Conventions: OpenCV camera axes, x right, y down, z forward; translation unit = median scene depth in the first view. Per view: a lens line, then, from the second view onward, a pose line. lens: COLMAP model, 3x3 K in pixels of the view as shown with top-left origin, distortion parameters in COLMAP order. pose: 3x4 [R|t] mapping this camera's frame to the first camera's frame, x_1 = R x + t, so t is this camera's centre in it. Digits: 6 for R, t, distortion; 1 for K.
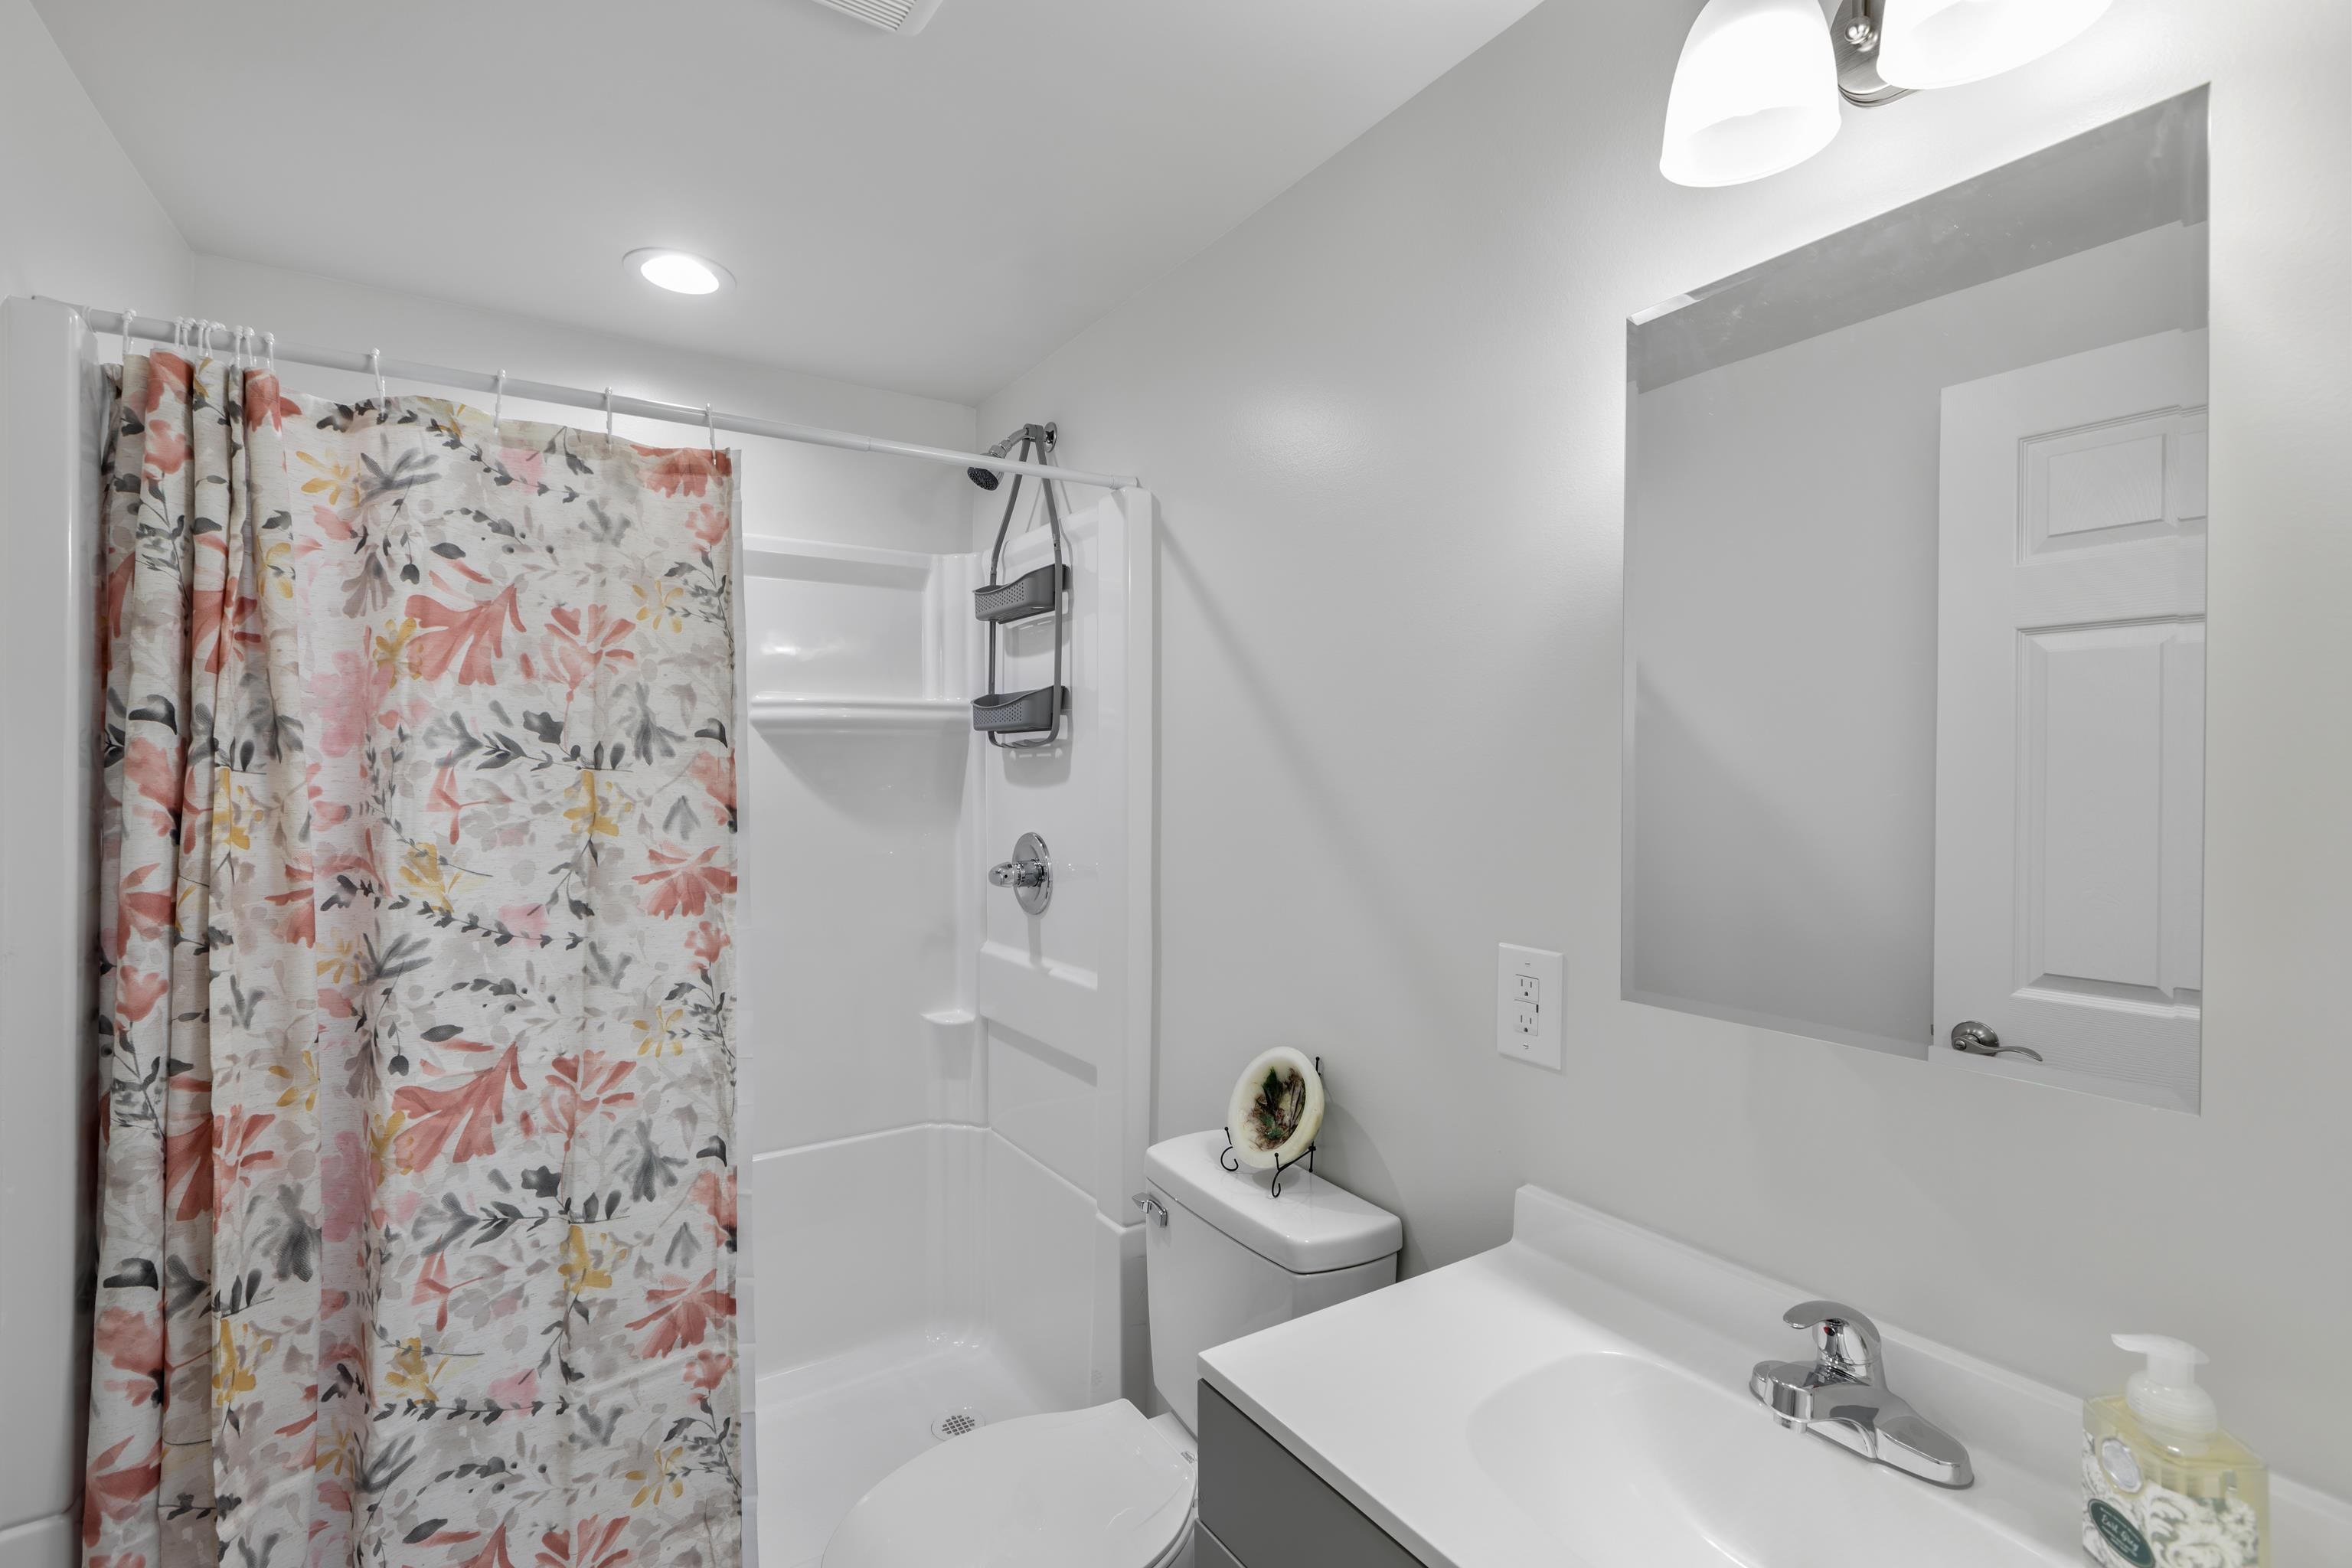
lens RADIAL K [[1045.6, 0, 1155.6], [0, 1045.6, 779.4], [0, 0, 1]] dist [0.002258, -0.001605]
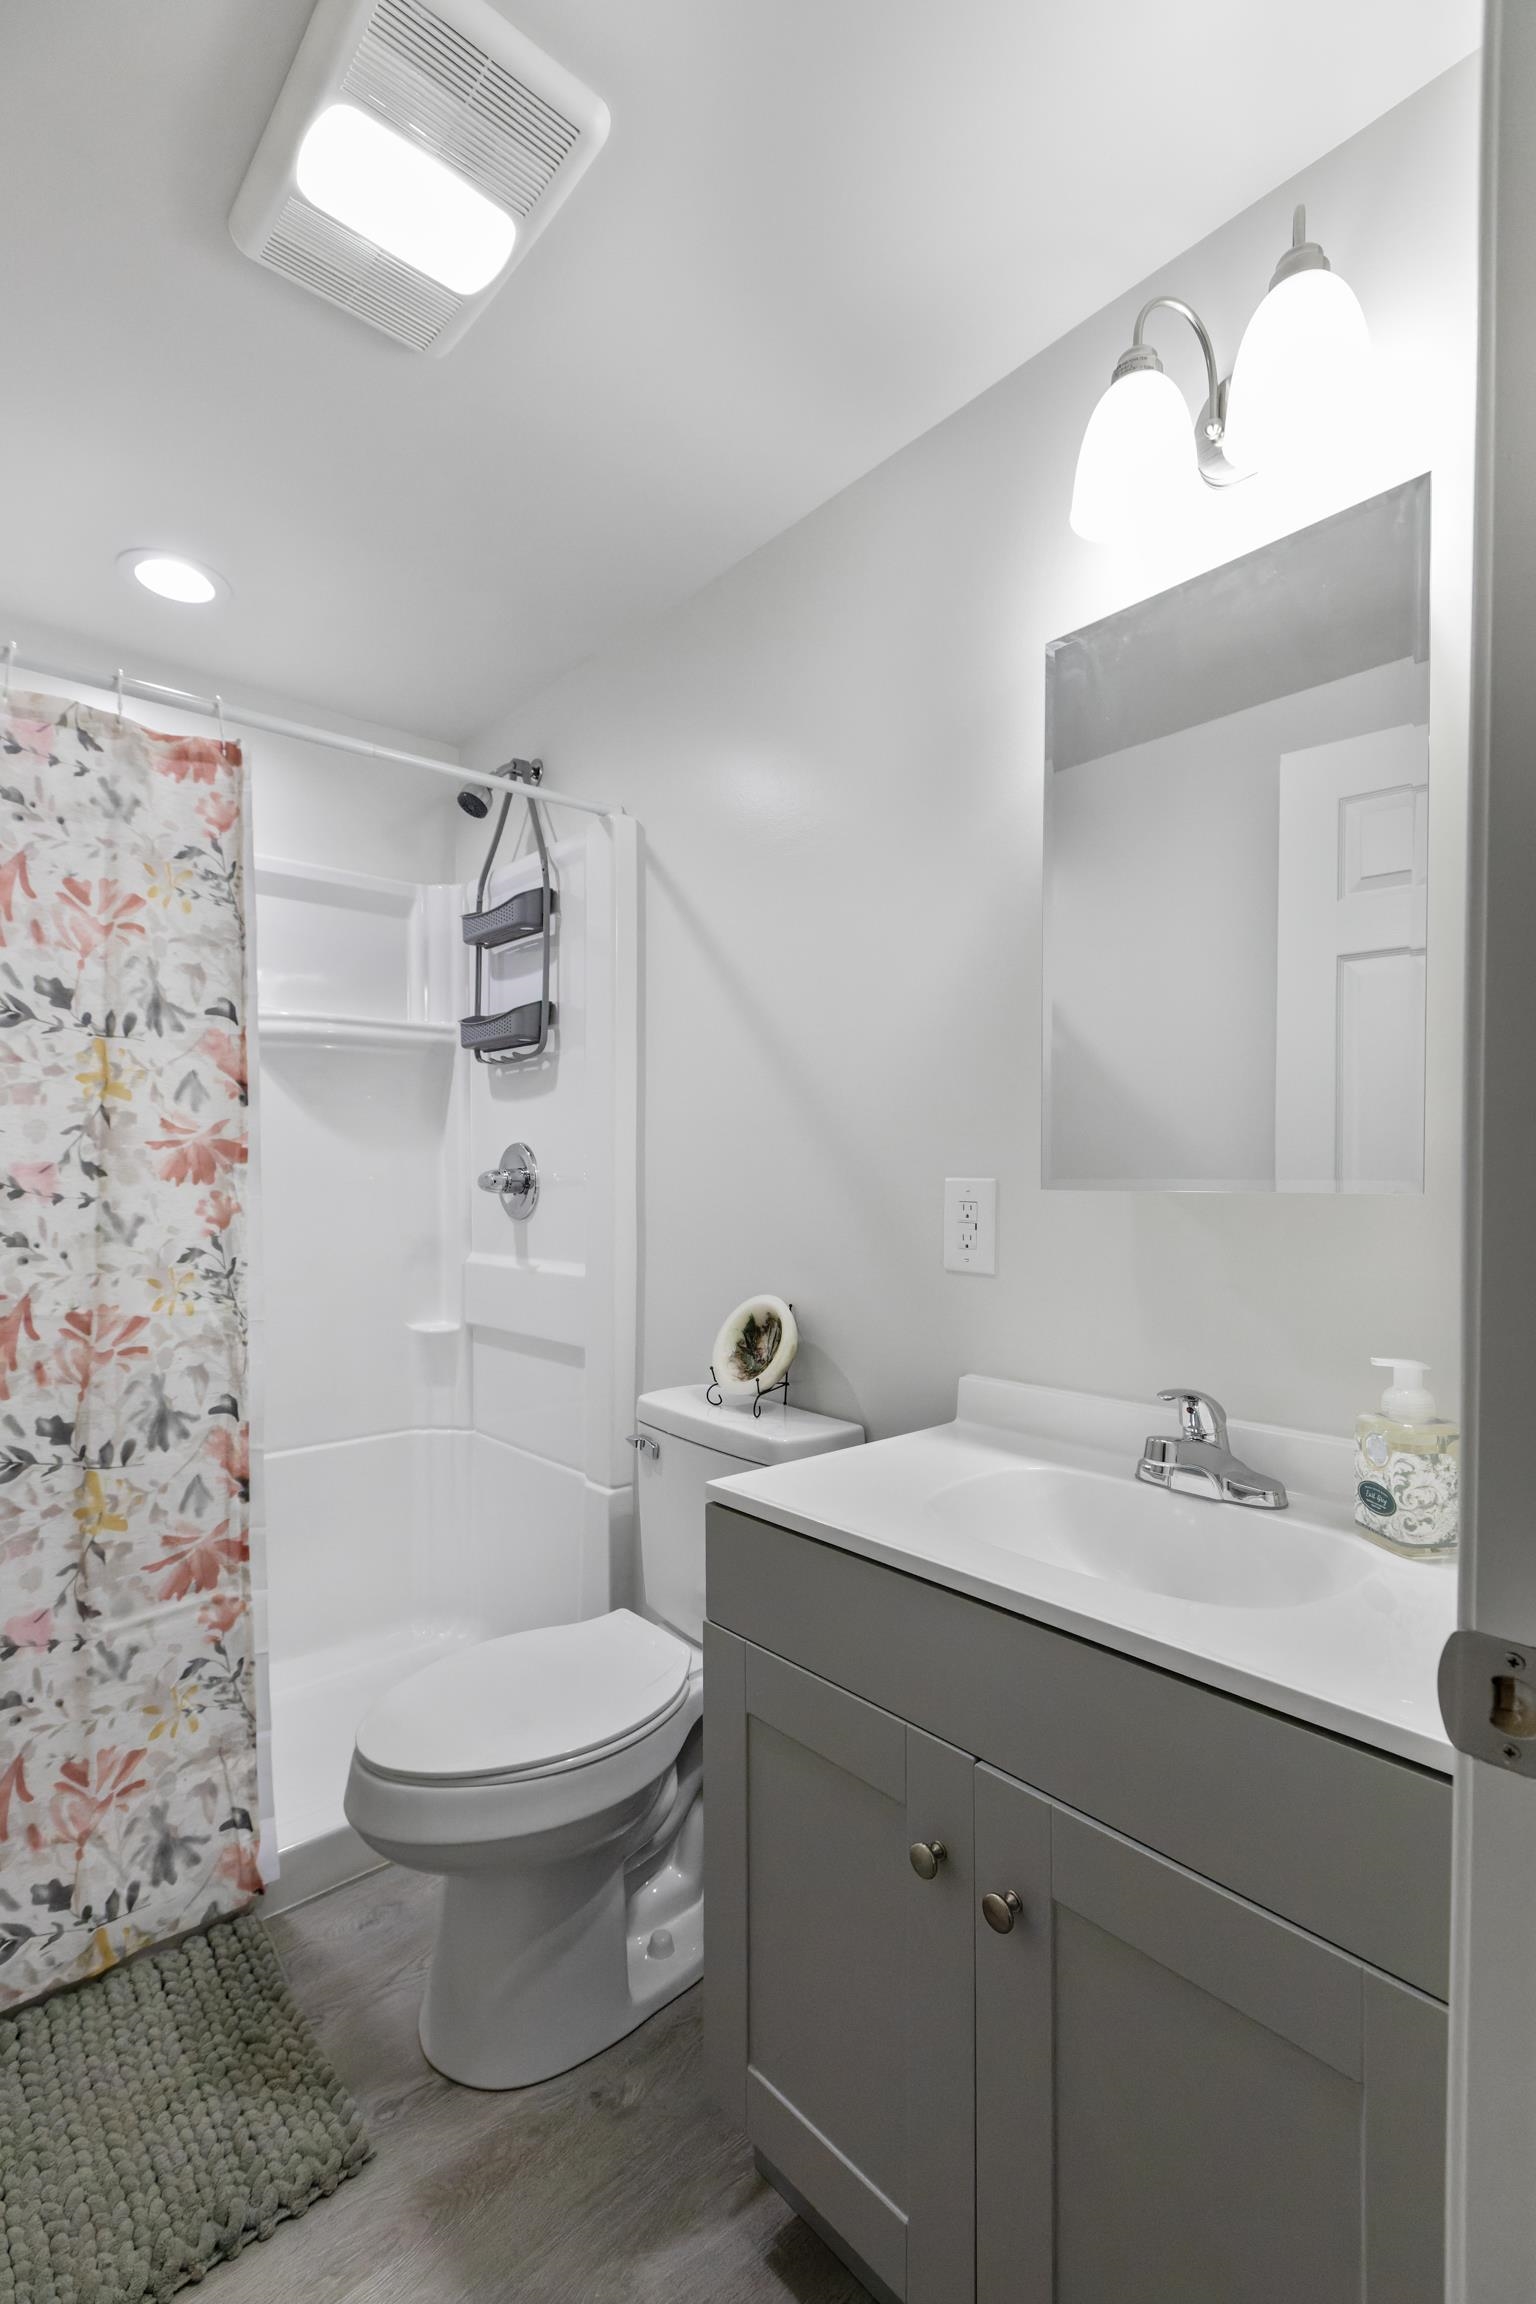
lens RADIAL K [[1024.3, 0, 766.2], [0, 1024.3, 1185.7], [0, 0, 1]] dist [0.002258, -0.001605]
pose [[0.987506, -0.001253, 0.157578, -0.050473], [0.000675, 0.999993, 0.003725, 0.136098], [-0.157581, -0.003572, 0.987500, -0.109328]]
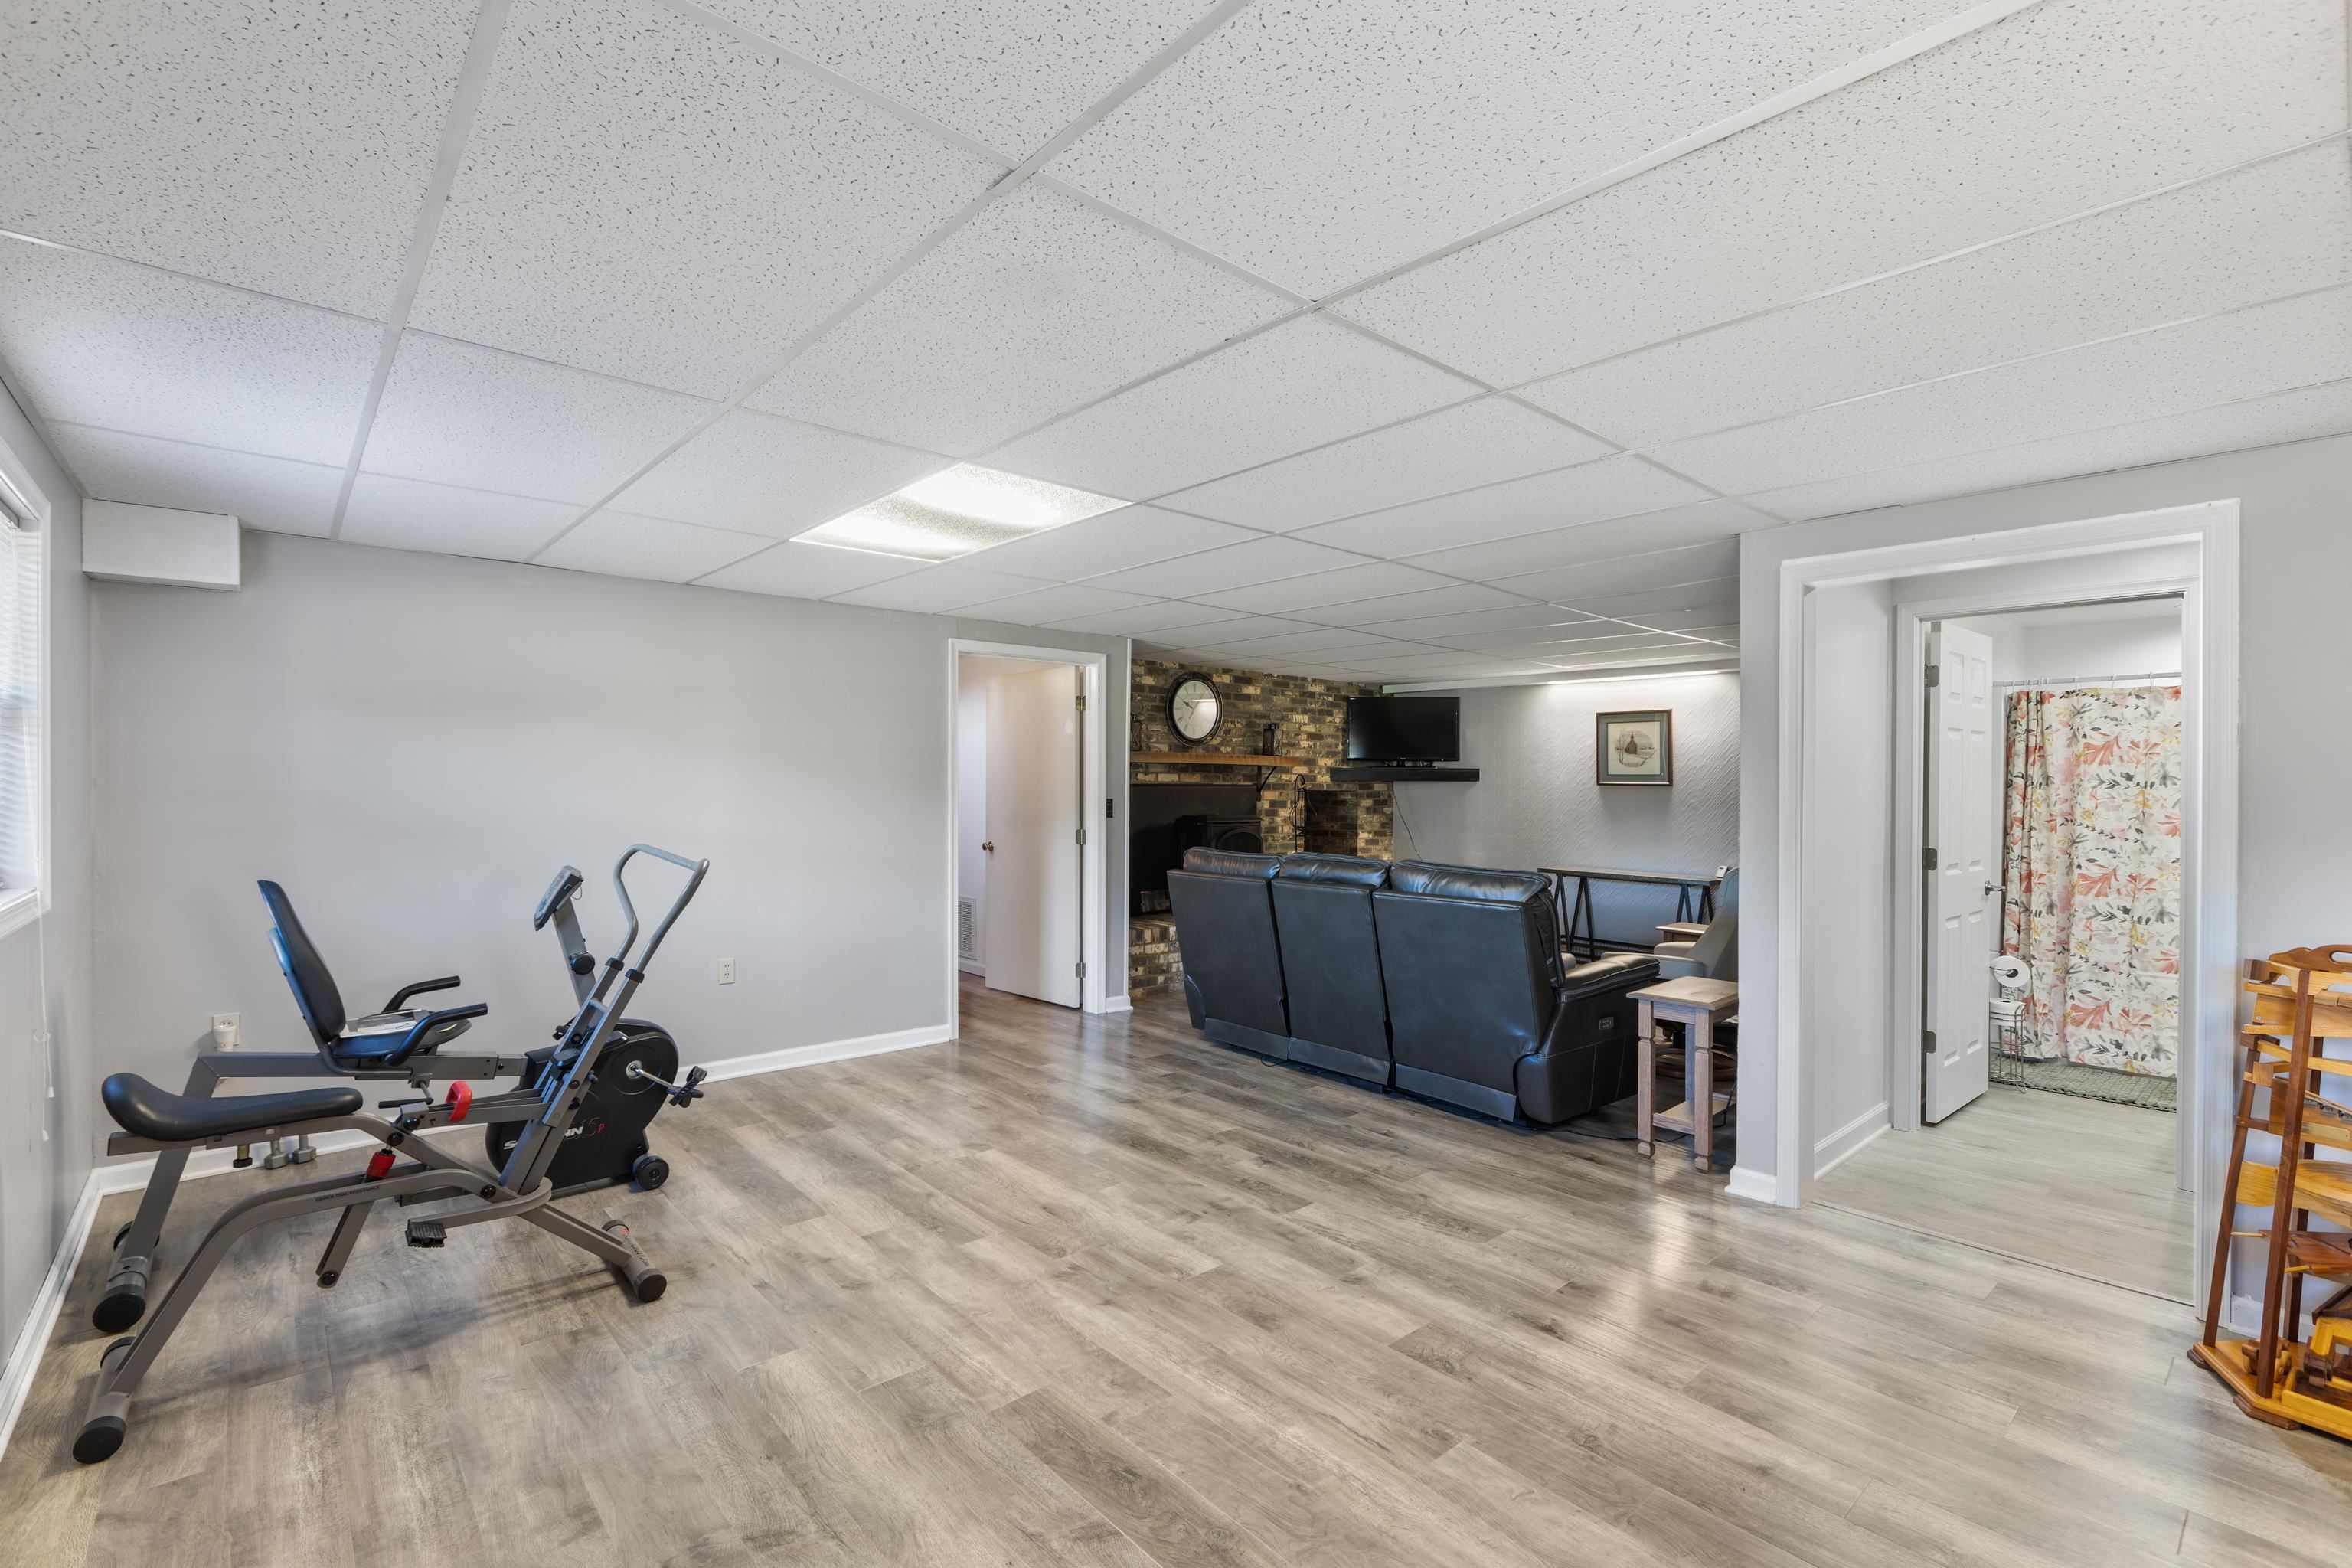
lens RADIAL K [[1045.6, 0, 1158.9], [0, 1045.6, 788.3], [0, 0, 1]] dist [0.002258, -0.001605]
pose [[0.145778, 0.006498, -0.989296, 2.283080], [-0.007150, 0.999959, 0.005514, -0.008306], [0.989292, 0.006269, 0.145818, -2.564284]]
